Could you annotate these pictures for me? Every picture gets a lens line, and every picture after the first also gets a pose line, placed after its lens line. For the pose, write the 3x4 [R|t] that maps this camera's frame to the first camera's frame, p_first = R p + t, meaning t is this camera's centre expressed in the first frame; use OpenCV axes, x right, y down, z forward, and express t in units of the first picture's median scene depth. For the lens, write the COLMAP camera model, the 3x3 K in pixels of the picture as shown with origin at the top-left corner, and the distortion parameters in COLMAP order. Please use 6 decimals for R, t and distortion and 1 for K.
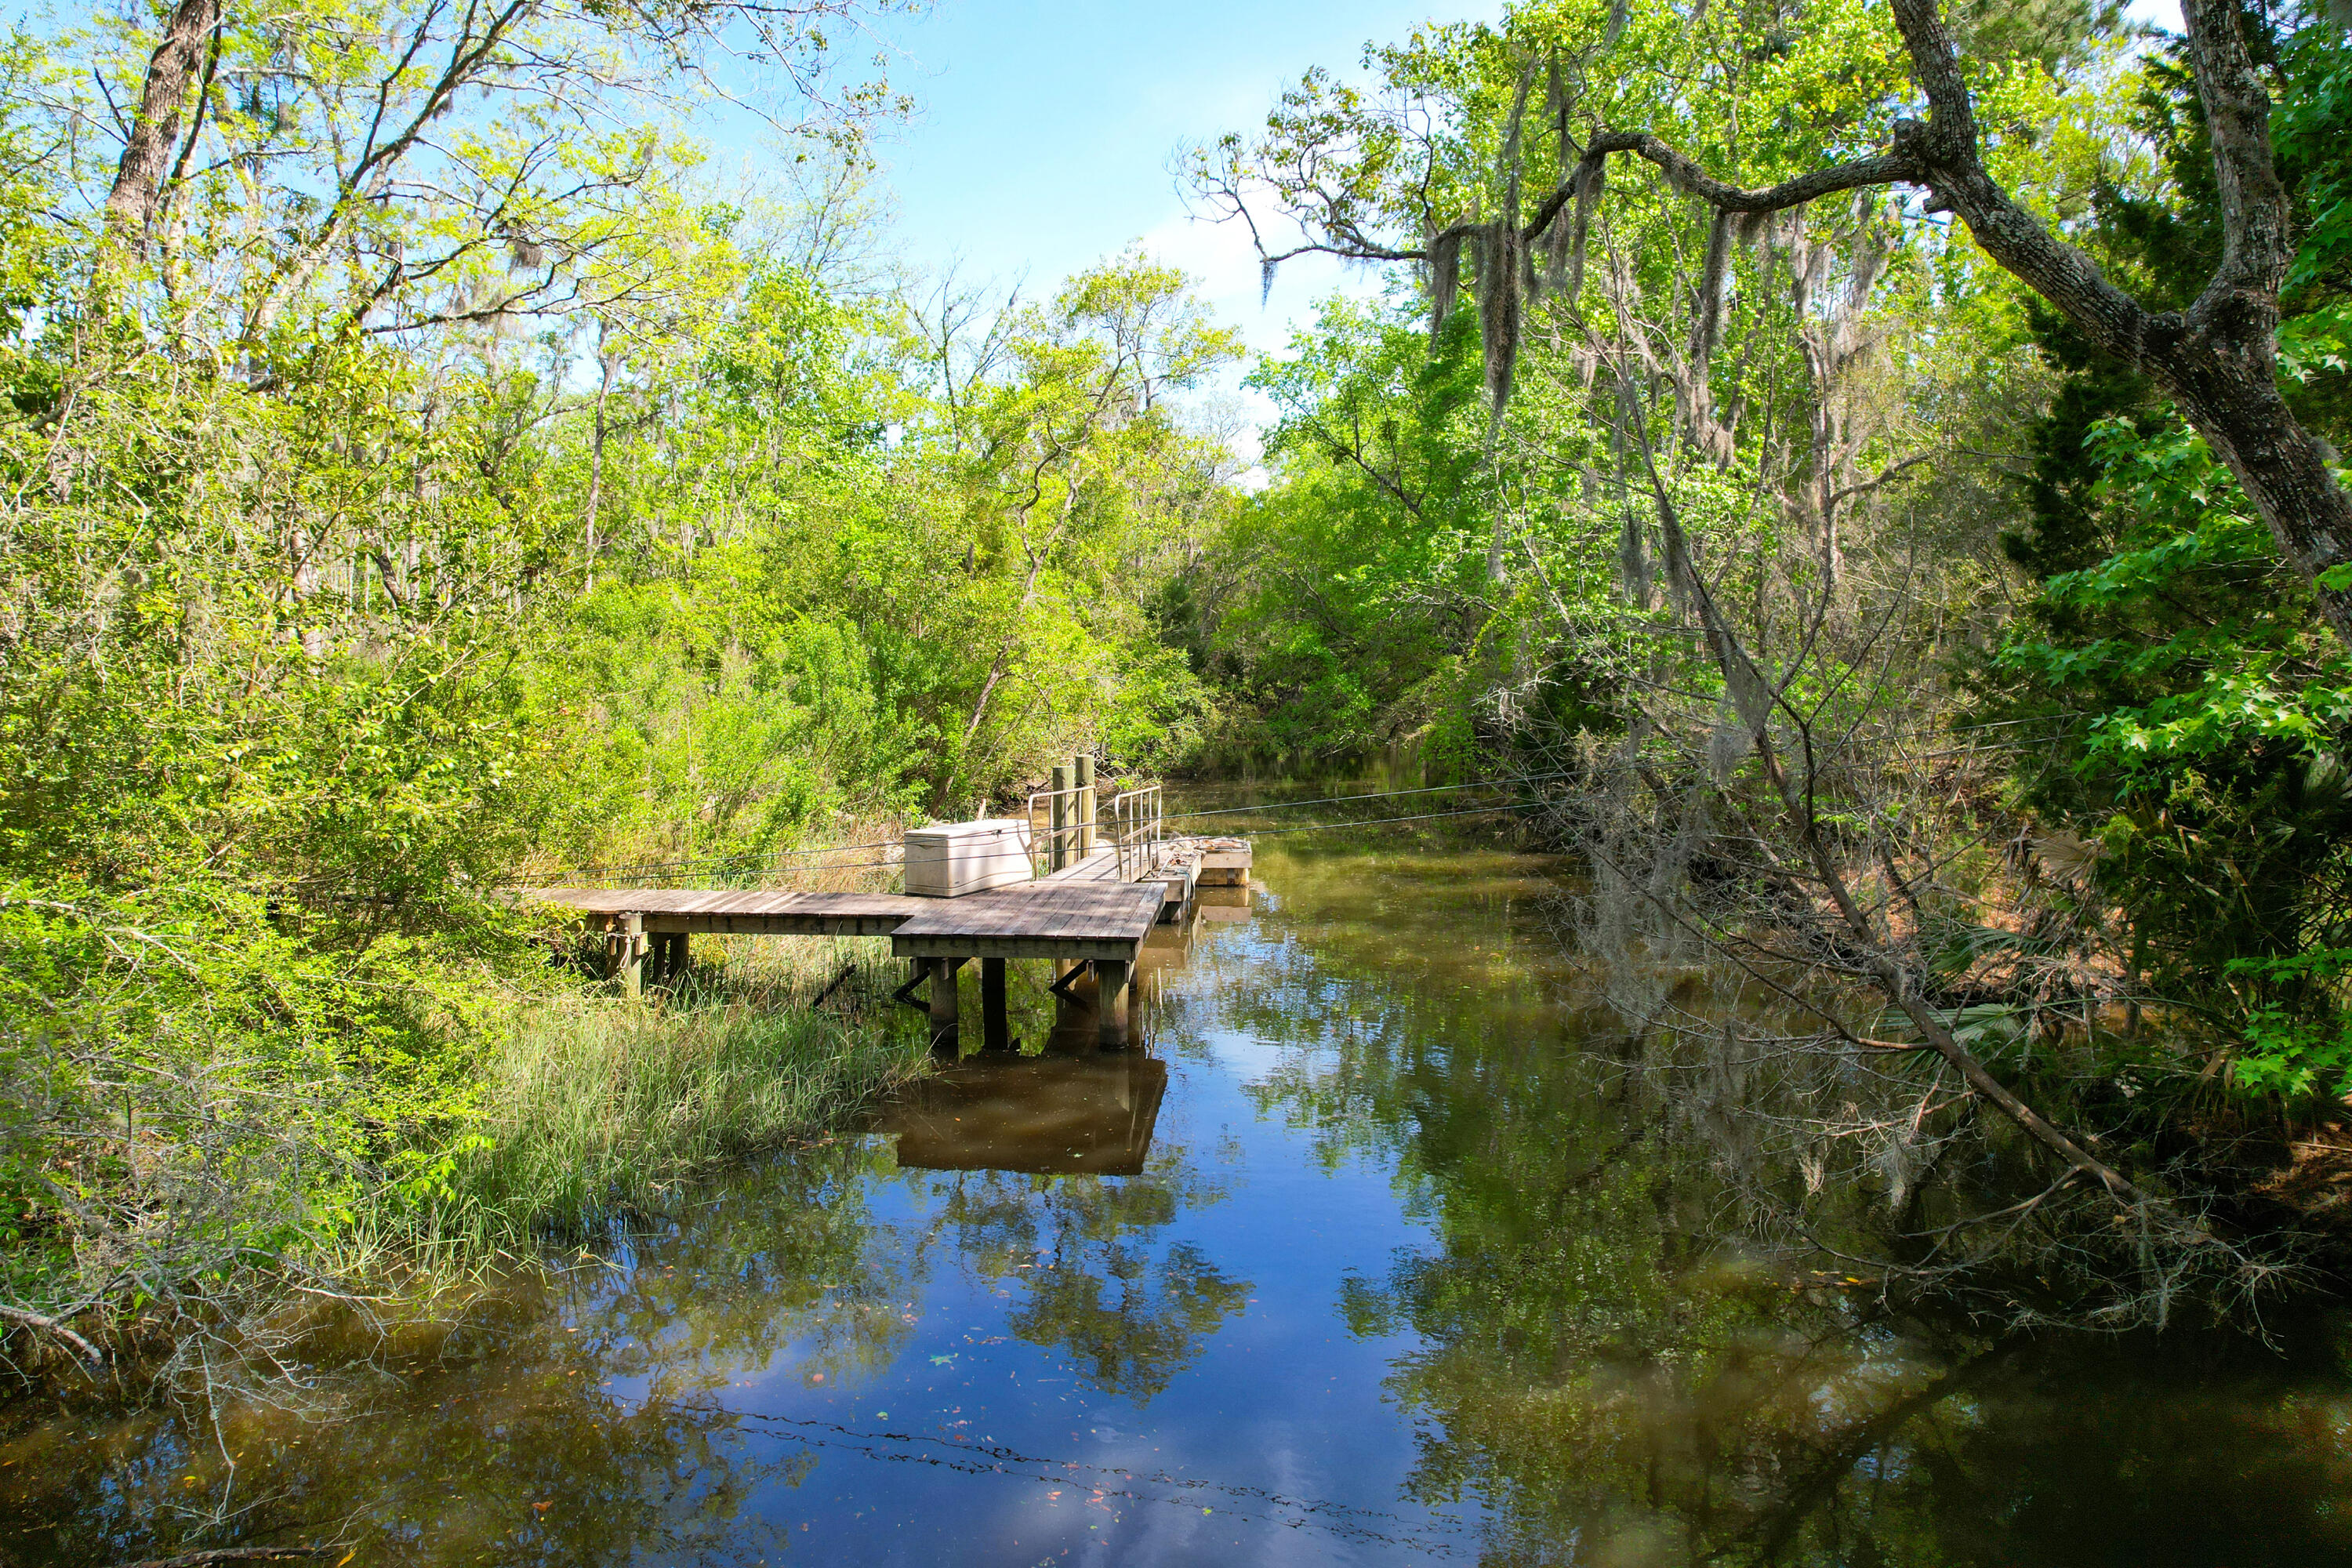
lens RADIAL K [[1485.1, 0, 1176.0], [0, 1485.1, 784.0], [0, 0, 1]] dist [-0.060184, 0.058210]
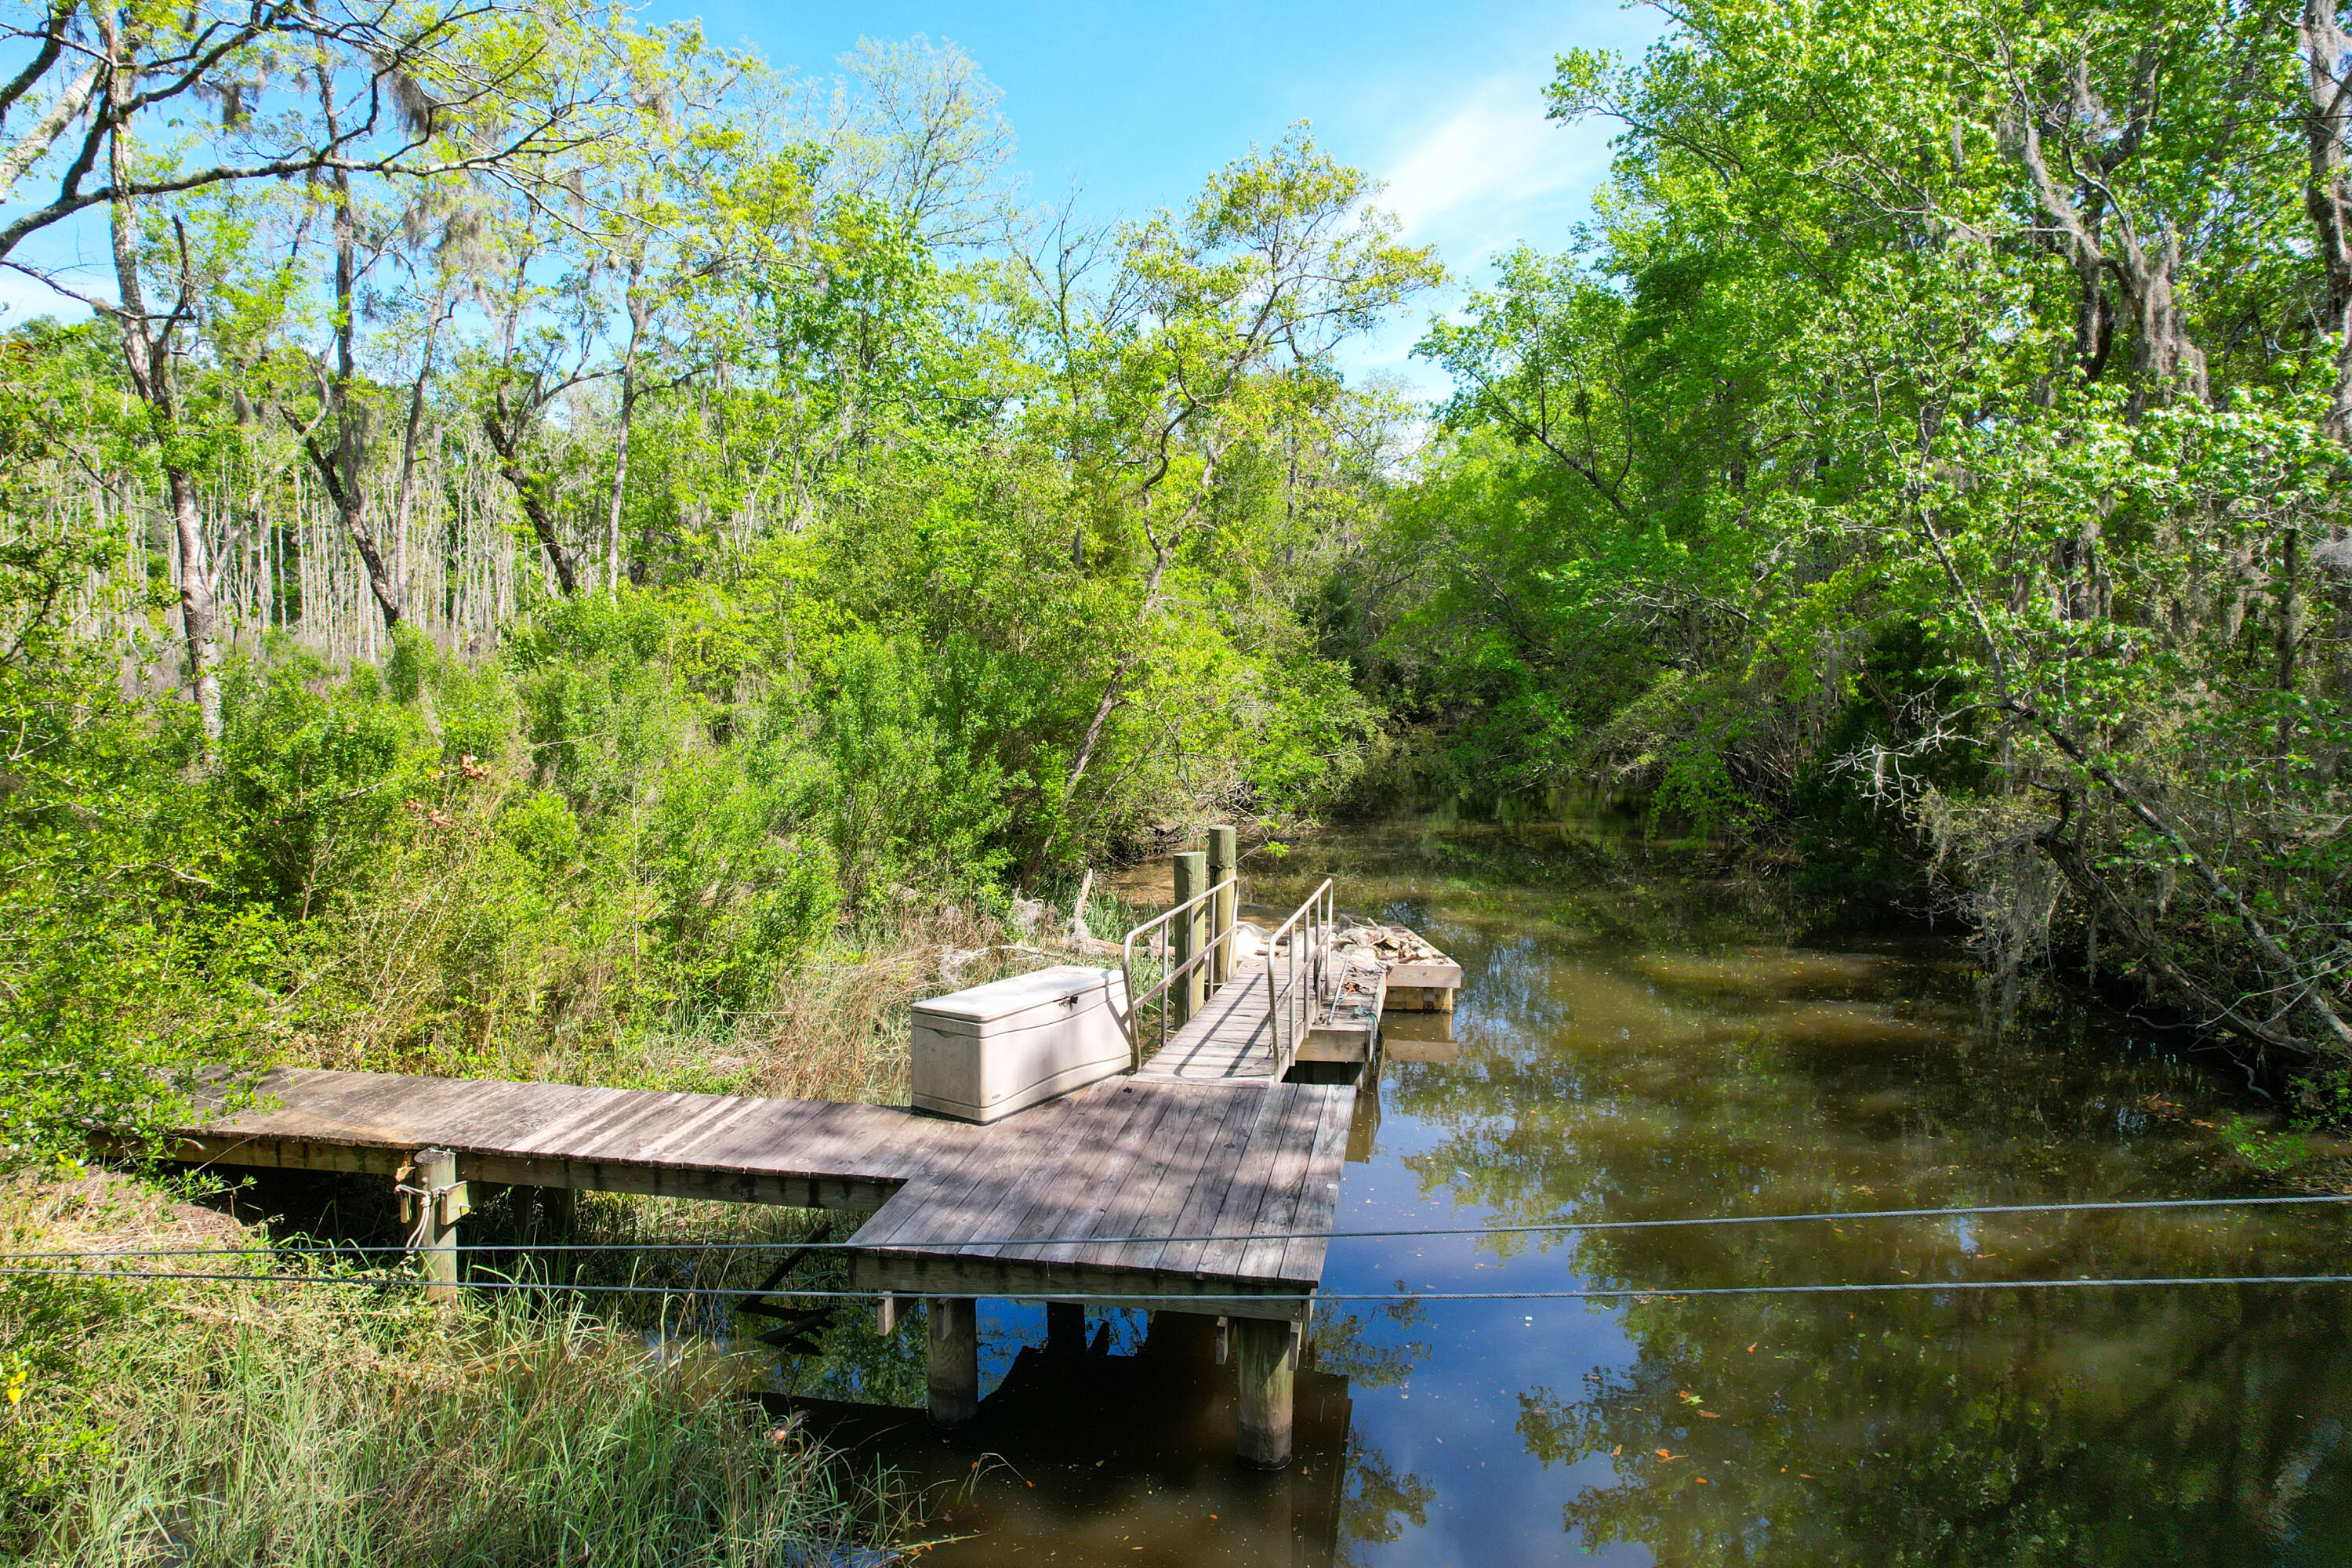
lens RADIAL K [[1485.1, 0, 1176.0], [0, 1485.1, 784.0], [0, 0, 1]] dist [-0.060184, 0.058210]
pose [[0.995245, 0.008759, -0.097010, -0.011165], [-0.008763, 0.999962, 0.000386, -0.028834], [0.097010, 0.000466, 0.995283, 0.215517]]
